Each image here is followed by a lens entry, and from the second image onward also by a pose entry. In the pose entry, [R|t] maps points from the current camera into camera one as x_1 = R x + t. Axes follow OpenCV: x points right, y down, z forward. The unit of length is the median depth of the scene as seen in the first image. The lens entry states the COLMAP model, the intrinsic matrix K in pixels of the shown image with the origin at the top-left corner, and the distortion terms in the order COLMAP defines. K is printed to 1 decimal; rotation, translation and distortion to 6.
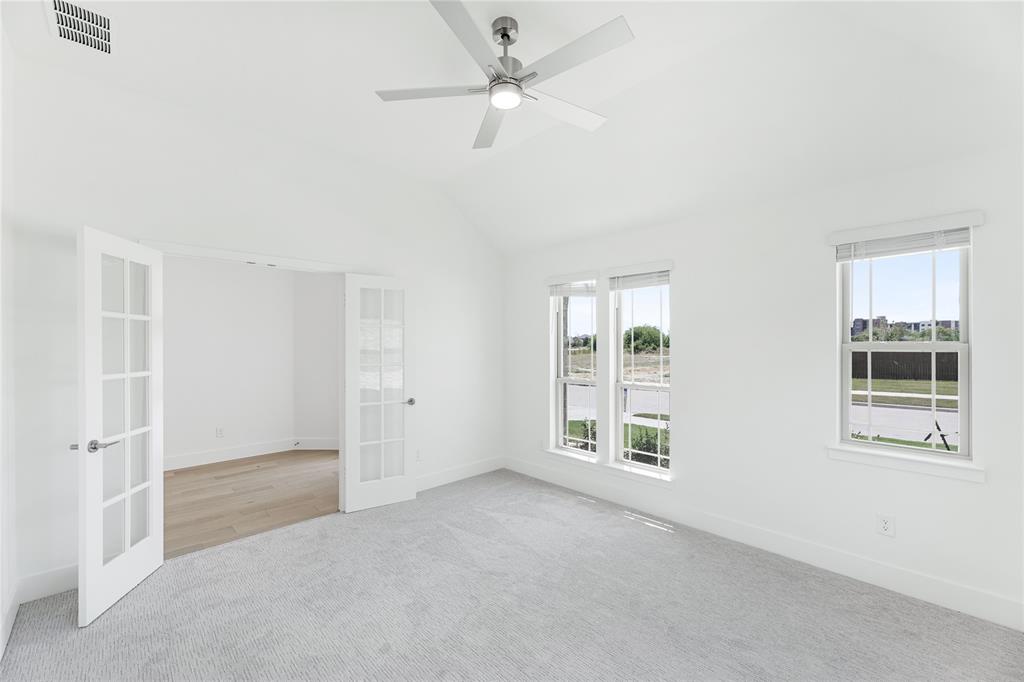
lens RADIAL K [[418.4, 0, 513.8], [0, 418.4, 344.7], [0, 0, 1]] dist [0.000201, -0.000133]
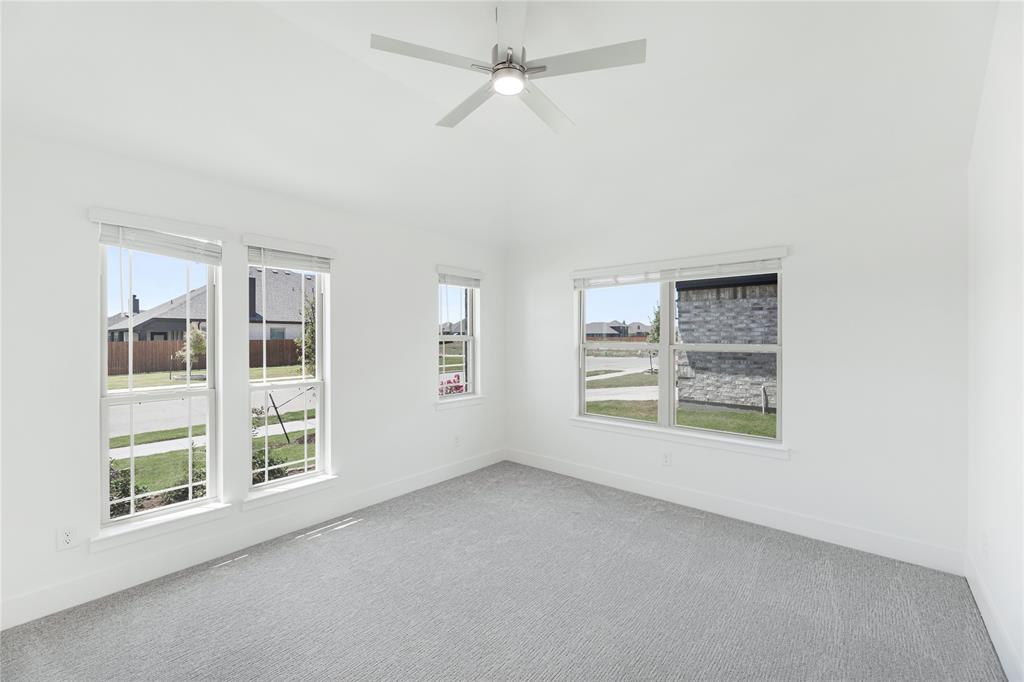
lens RADIAL K [[418.4, 0, 513.8], [0, 418.4, 344.7], [0, 0, 1]] dist [0.000201, -0.000133]
pose [[-0.143037, -0.003298, 0.989712, -0.579686], [0.001634, 0.999992, 0.003568, 0.021999], [-0.989716, 0.002127, -0.143030, 0.681148]]
